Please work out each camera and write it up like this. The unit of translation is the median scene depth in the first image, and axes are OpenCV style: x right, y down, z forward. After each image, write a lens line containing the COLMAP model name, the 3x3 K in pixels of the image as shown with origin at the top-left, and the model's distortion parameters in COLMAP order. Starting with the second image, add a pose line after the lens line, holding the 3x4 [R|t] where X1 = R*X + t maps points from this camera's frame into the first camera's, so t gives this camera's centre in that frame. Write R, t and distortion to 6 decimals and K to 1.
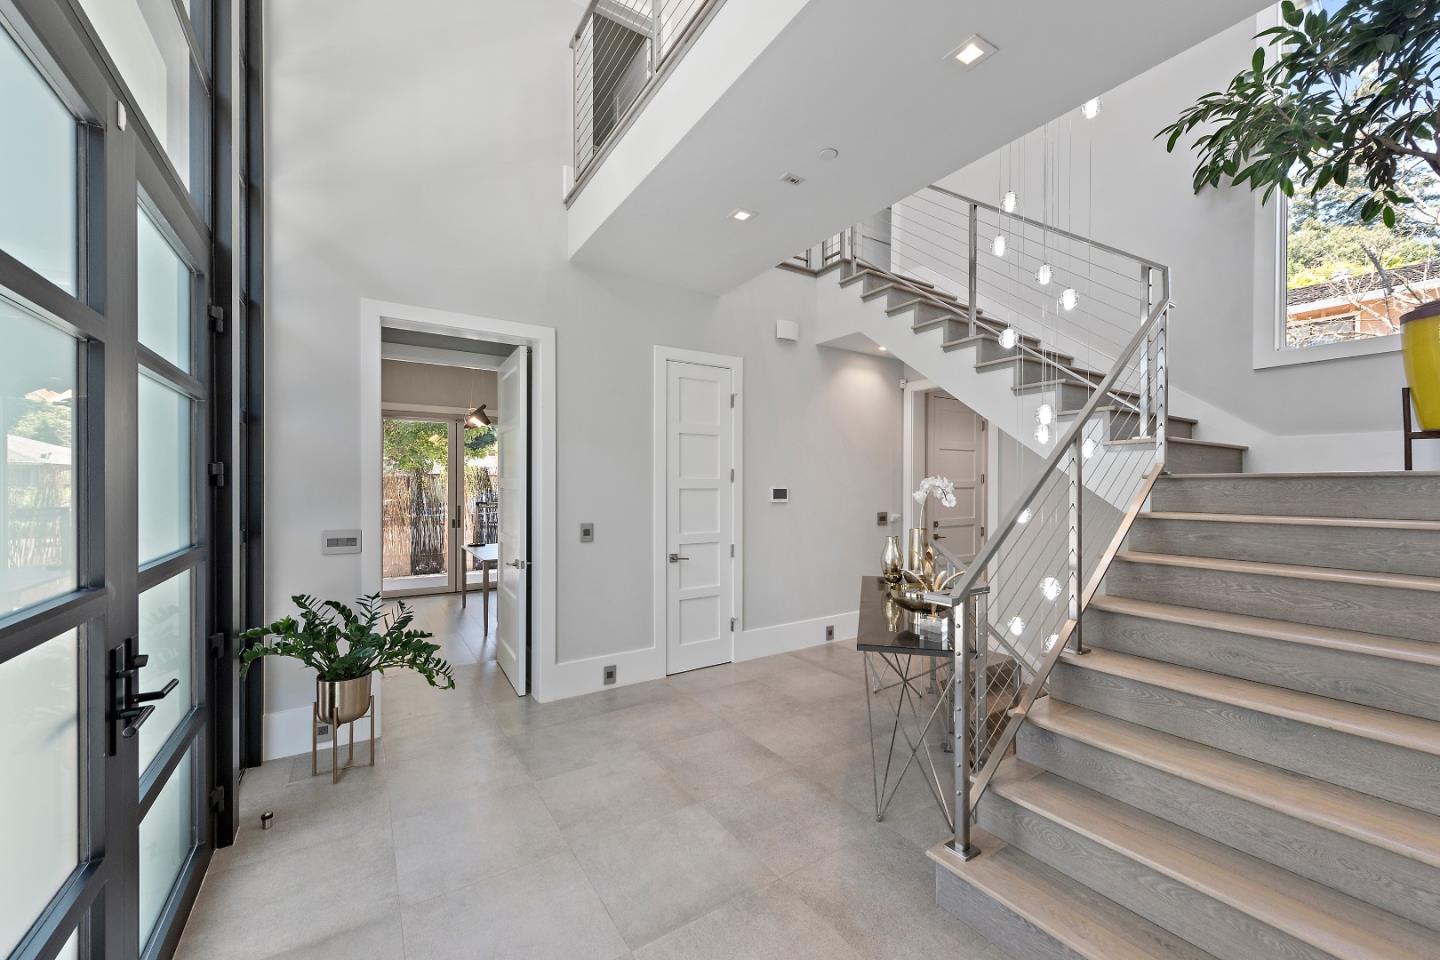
lens RADIAL K [[559.6, 0, 723.9], [0, 559.6, 482.9], [0, 0, 1]] dist [0.001644, -0.000136]
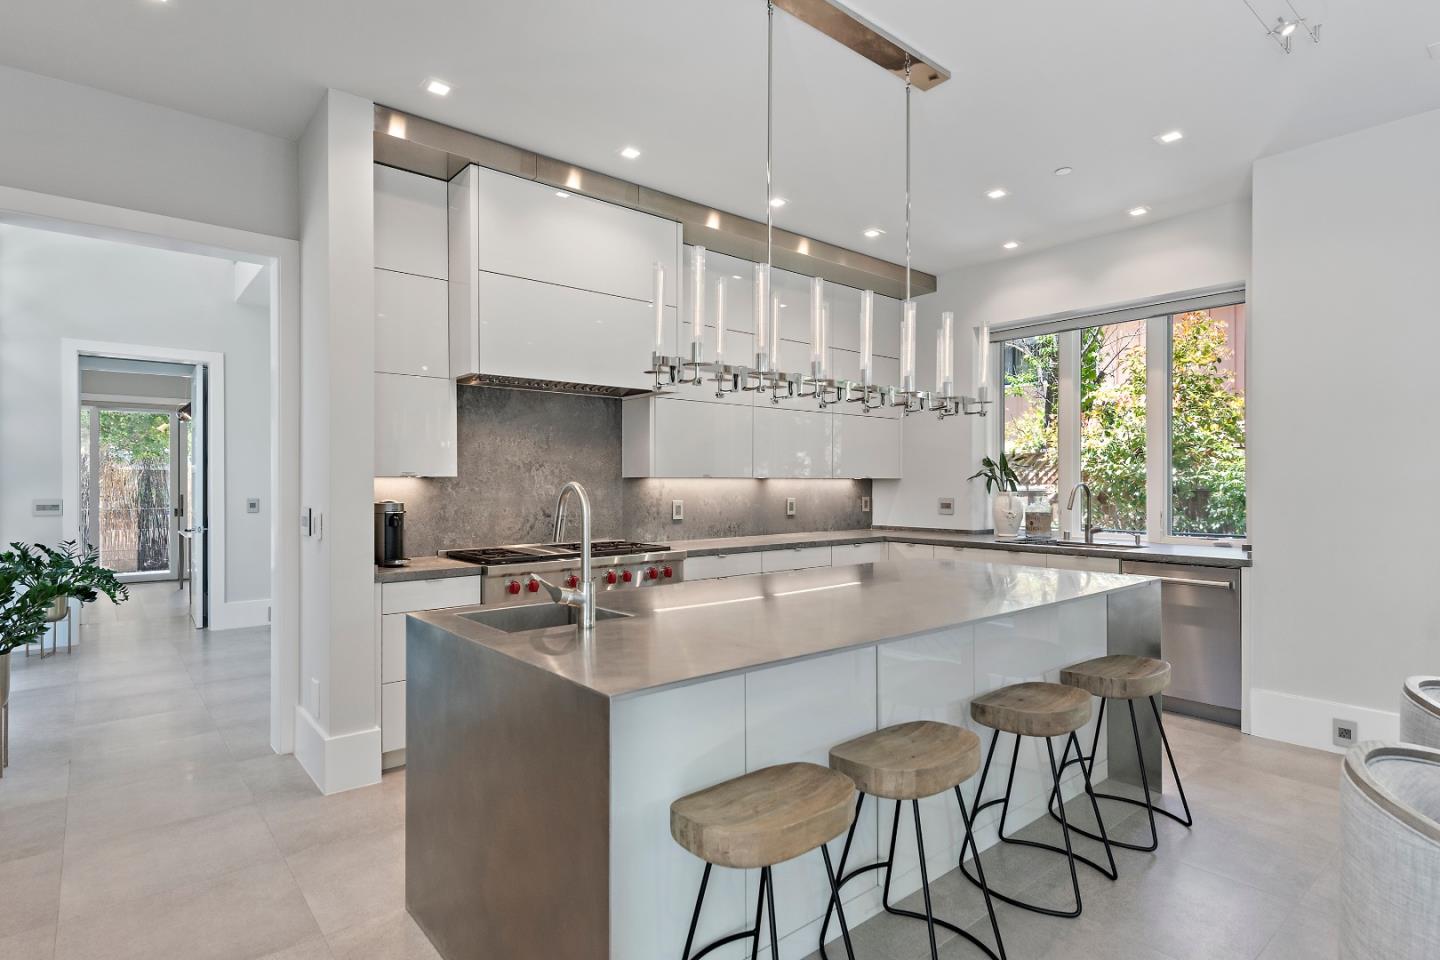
lens RADIAL K [[734.9, 0, 712.2], [0, 734.9, 483.2], [0, 0, 1]] dist [0.003888, -0.000453]
pose [[0.992738, -0.000425, 0.120299, 0.780076], [0.000214, 0.999998, 0.001763, 0.040172], [-0.120300, -0.001724, 0.992736, -1.078198]]
